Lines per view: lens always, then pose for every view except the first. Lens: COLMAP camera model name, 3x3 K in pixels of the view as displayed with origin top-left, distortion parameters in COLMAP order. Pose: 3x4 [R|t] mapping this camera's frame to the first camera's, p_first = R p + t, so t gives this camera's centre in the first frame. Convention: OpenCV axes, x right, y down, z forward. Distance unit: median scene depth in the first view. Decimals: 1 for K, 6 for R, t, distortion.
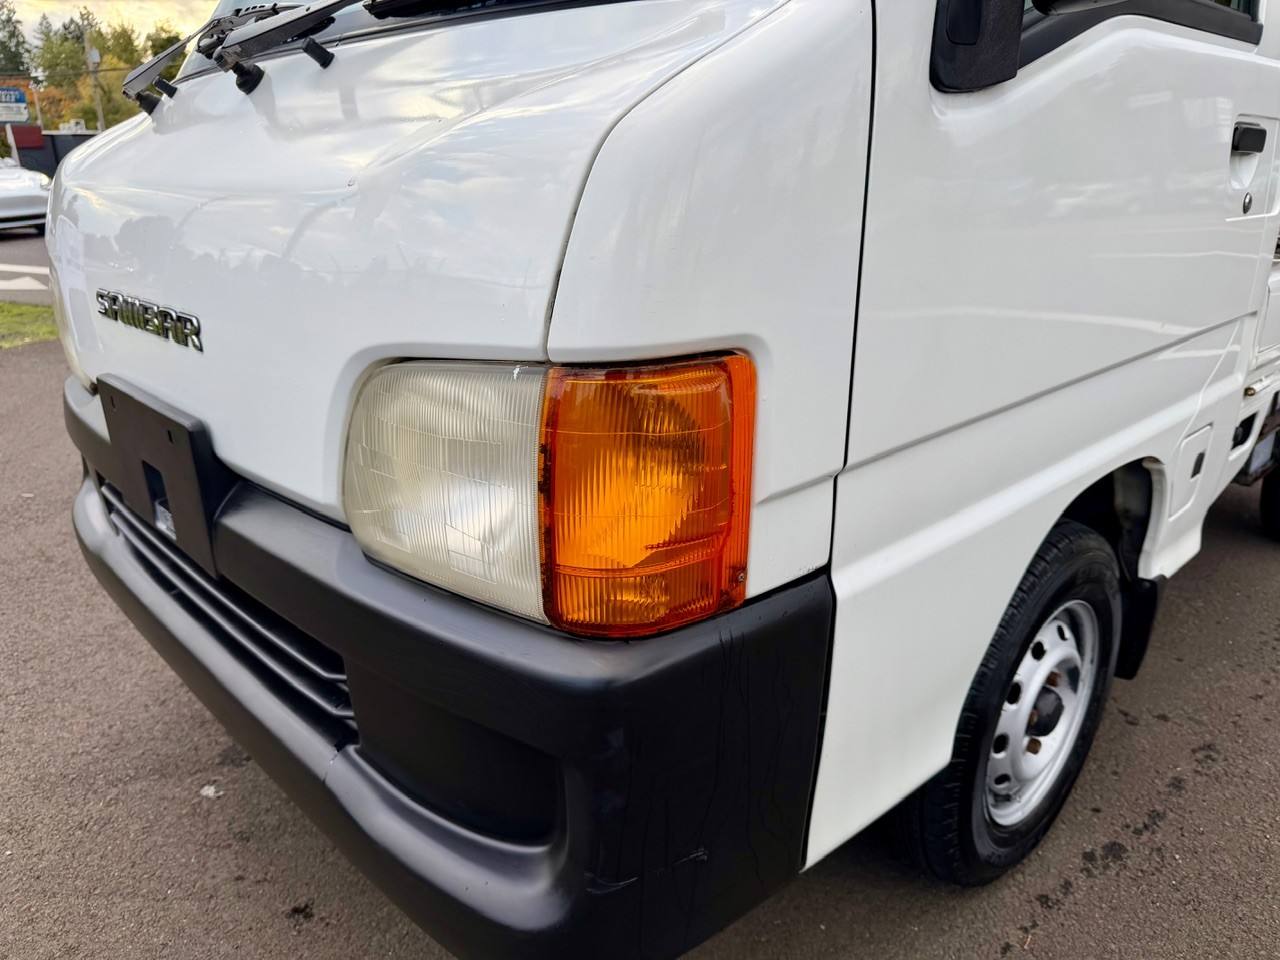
lens RADIAL K [[912.4, 0, 635.4], [0, 912.4, 485.5], [0, 0, 1]] dist [0.031915, -0.048075]
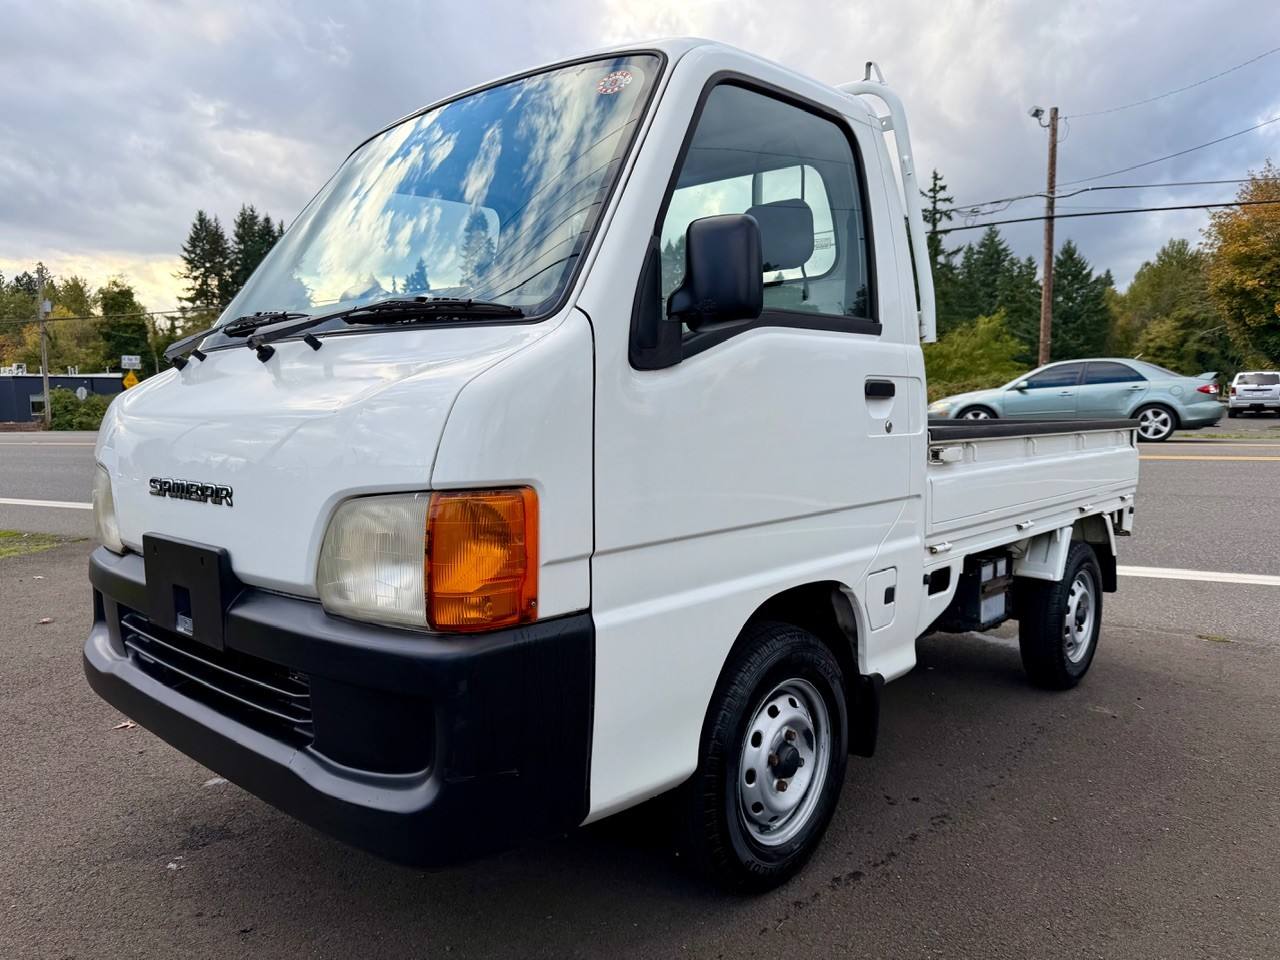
lens RADIAL K [[912.4, 0, 639.5], [0, 912.4, 477.7], [0, 0, 1]] dist [0.031915, -0.048075]
pose [[0.996783, -0.003533, 0.080069, 0.103632], [0.023961, 0.966472, -0.255651, 0.188126], [-0.076482, 0.256747, 0.963448, -0.518063]]
